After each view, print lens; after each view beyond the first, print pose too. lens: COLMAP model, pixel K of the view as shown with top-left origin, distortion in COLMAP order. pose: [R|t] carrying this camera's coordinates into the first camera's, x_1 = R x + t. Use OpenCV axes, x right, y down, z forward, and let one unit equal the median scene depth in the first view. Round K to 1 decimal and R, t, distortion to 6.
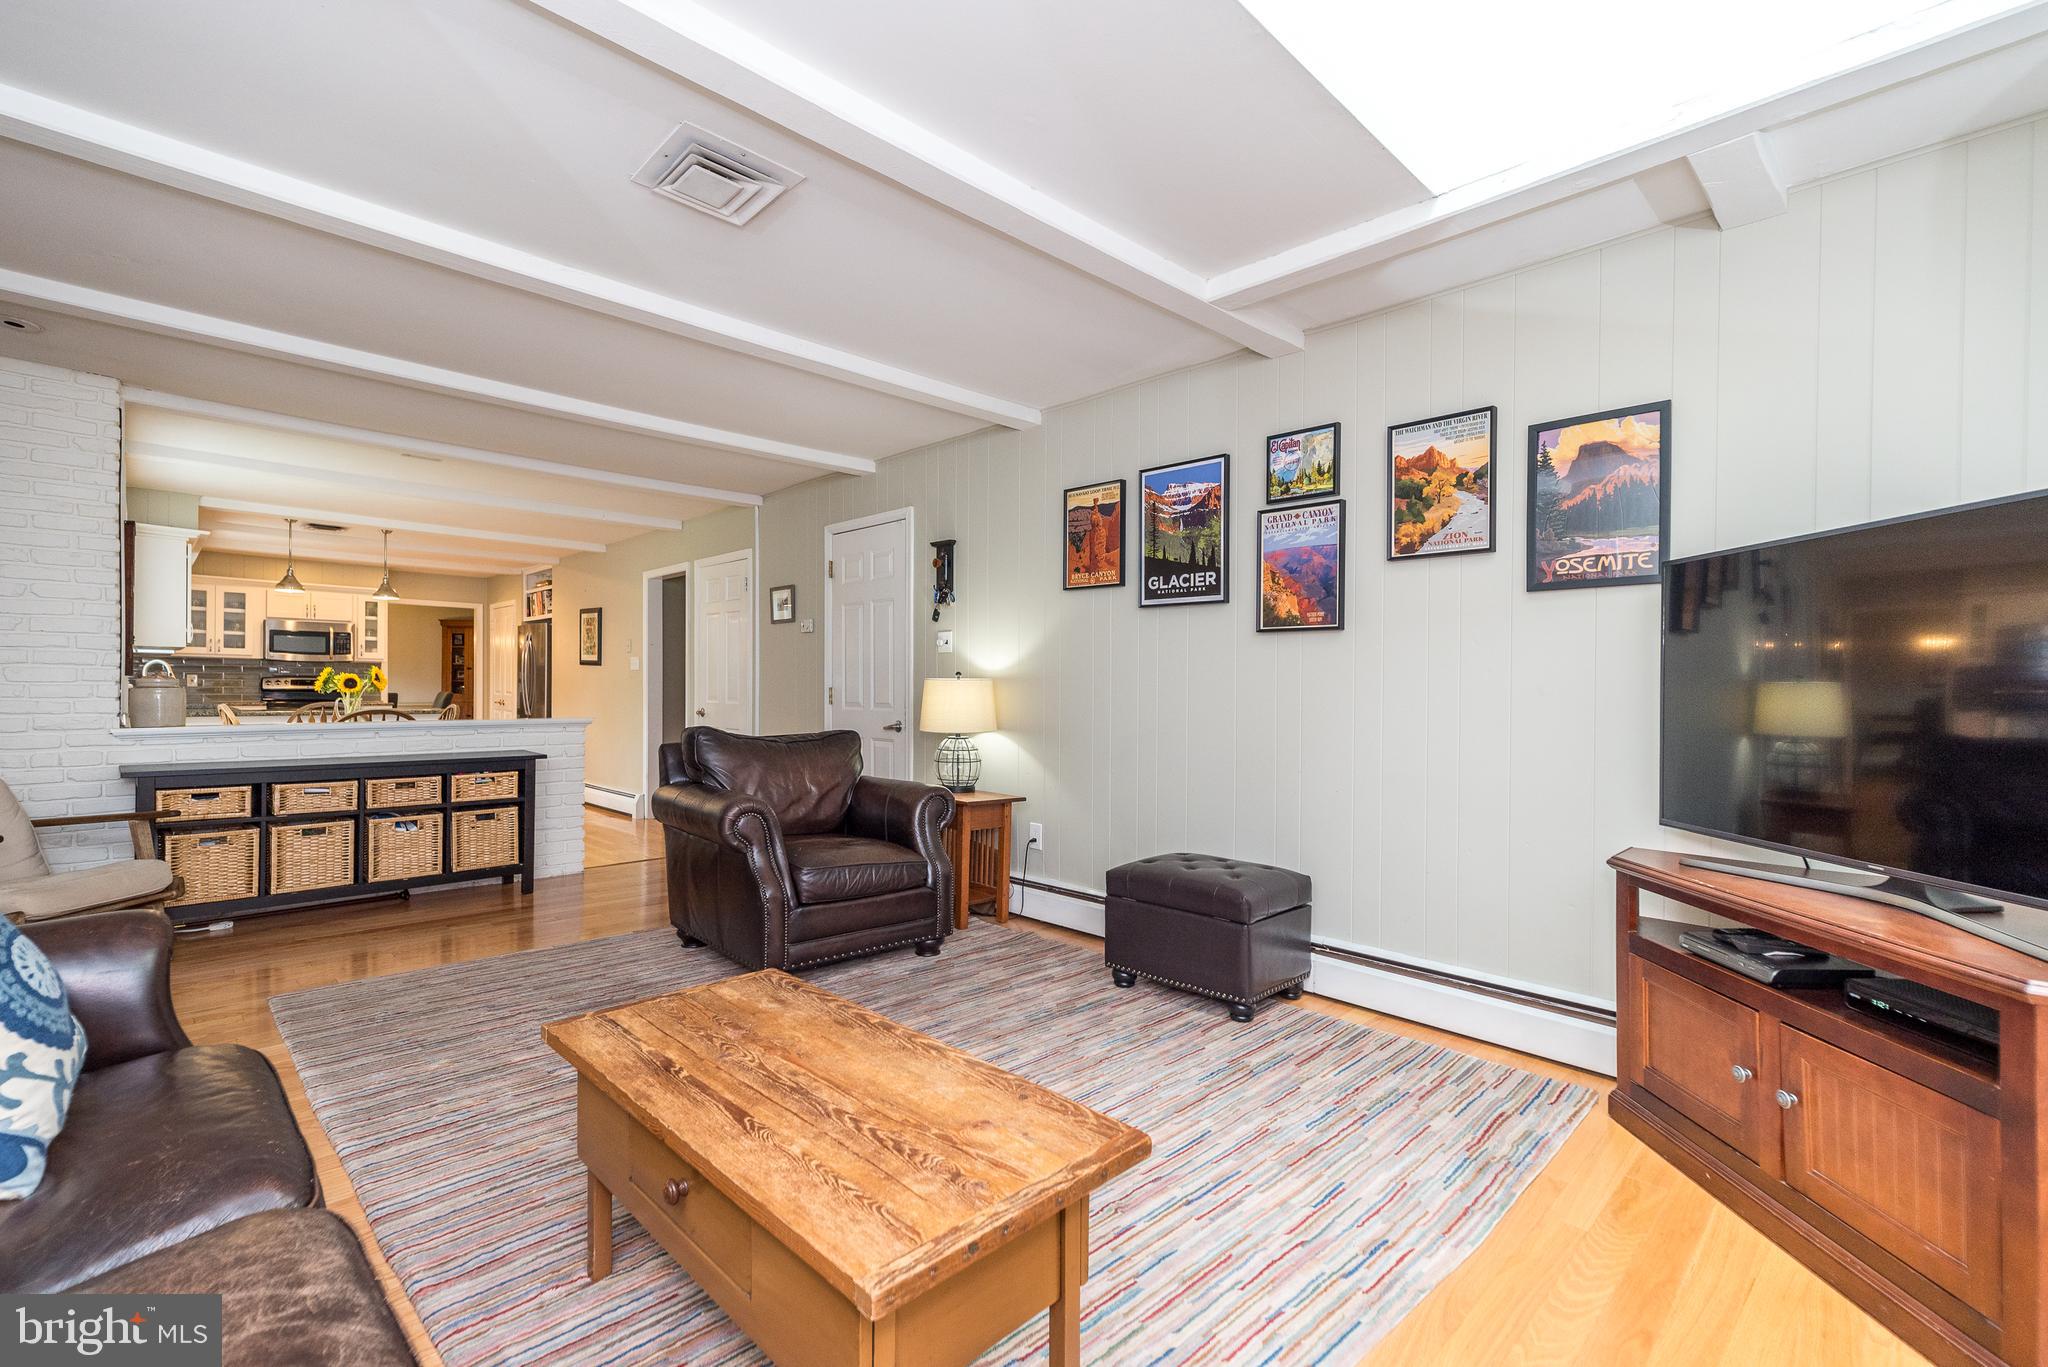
lens RADIAL K [[895.6, 0, 1020.5], [0, 895.6, 685.5], [0, 0, 1]] dist [0.006973, 0.001018]
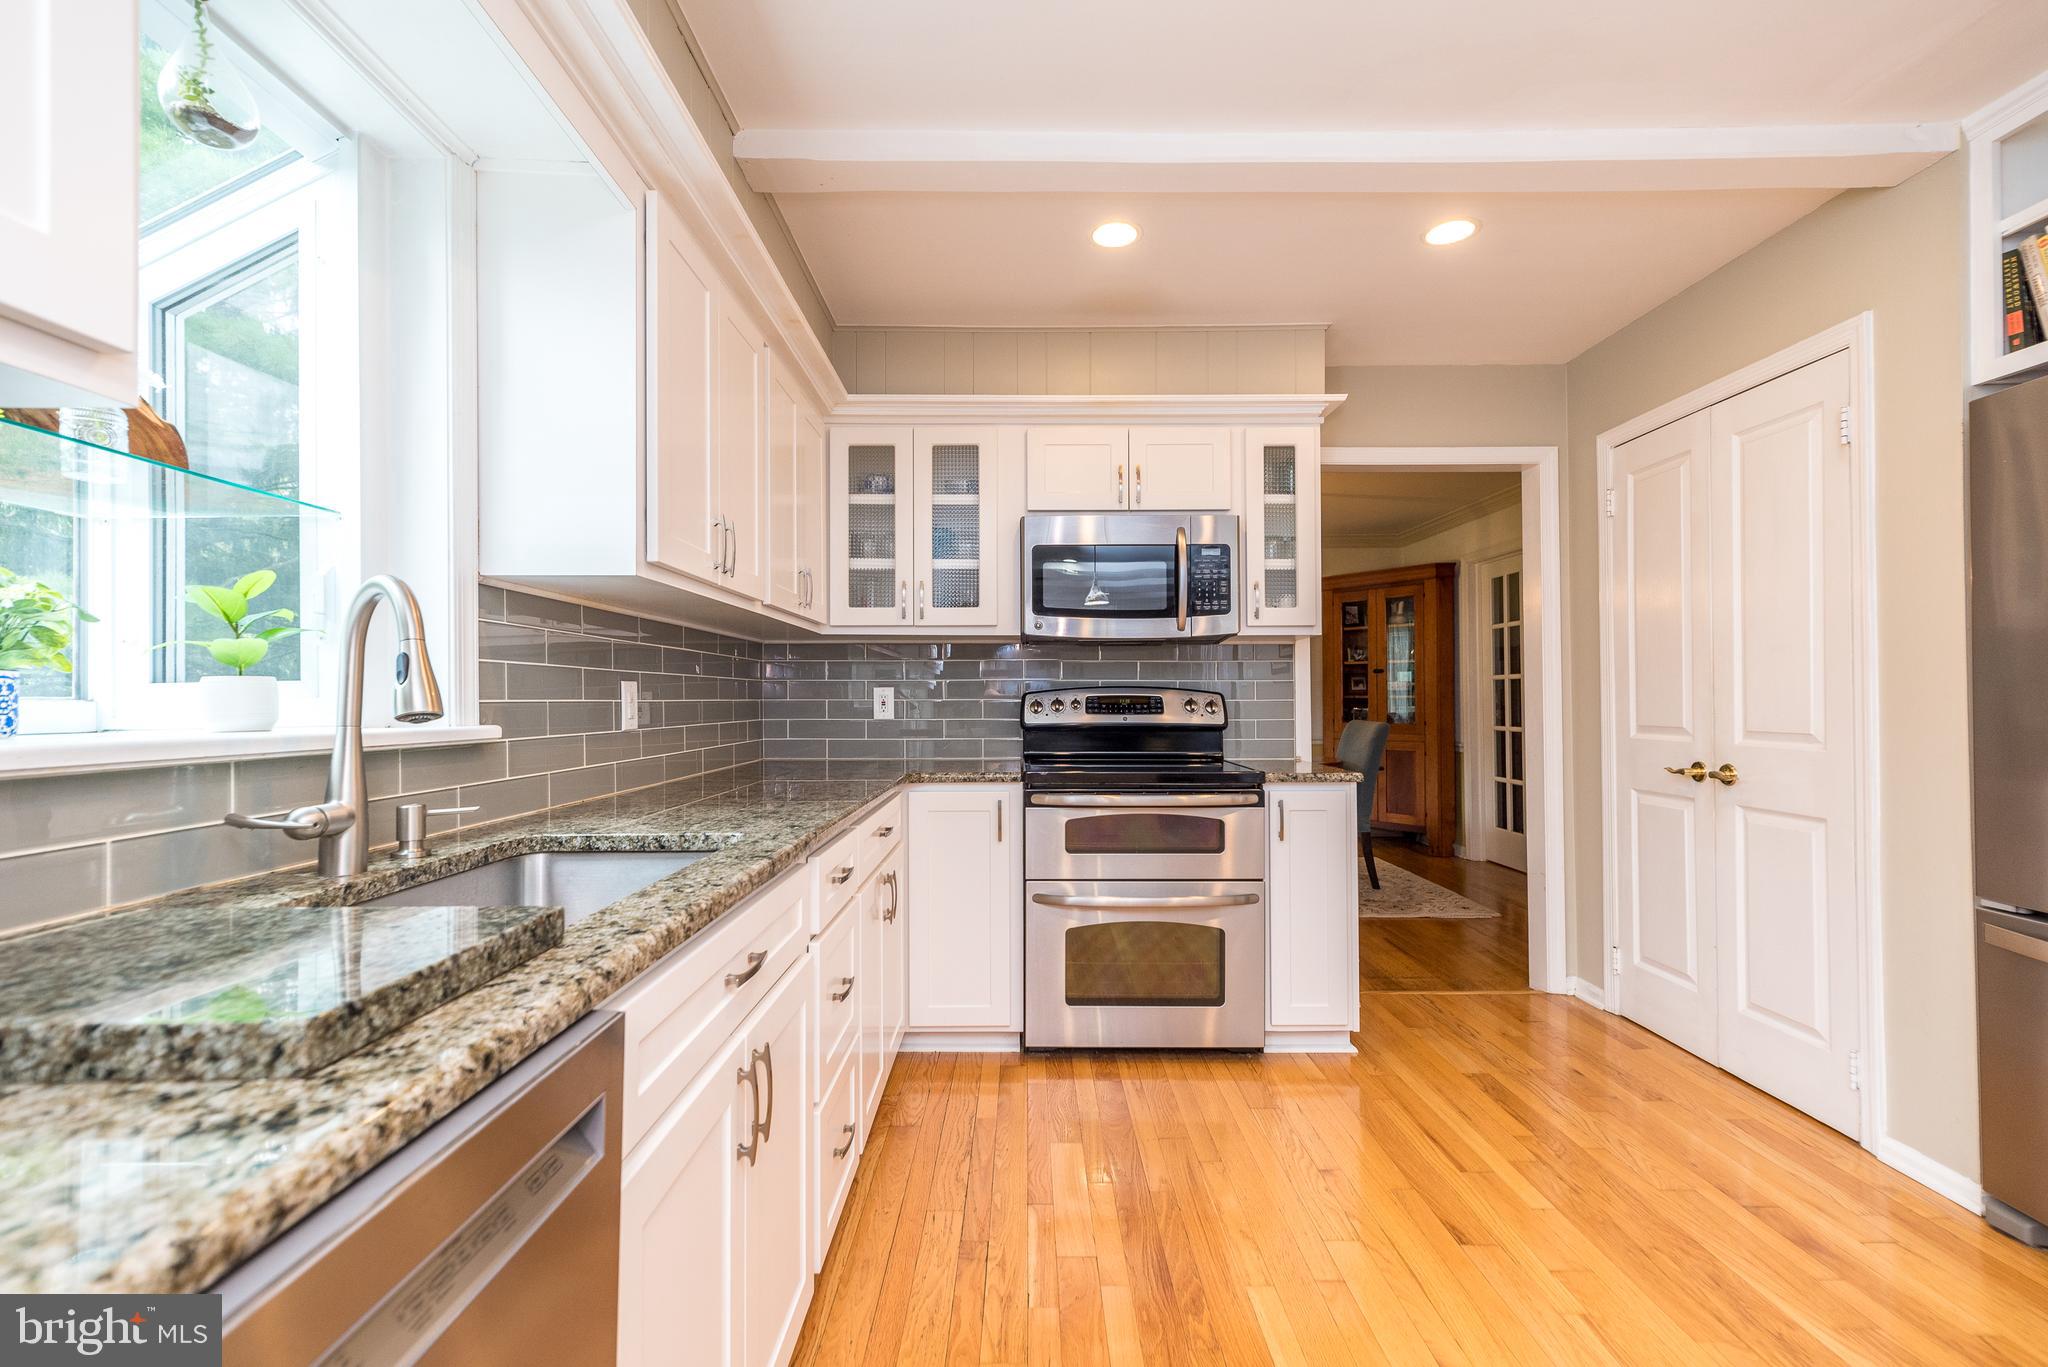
lens RADIAL K [[895.6, 0, 1016.4], [0, 895.6, 683.2], [0, 0, 1]] dist [0.006973, 0.001018]
pose [[0.701556, -0.025989, -0.712141, -0.598161], [0.015250, 0.999653, -0.021458, -0.004882], [0.712452, 0.004194, 0.701709, 0.756062]]
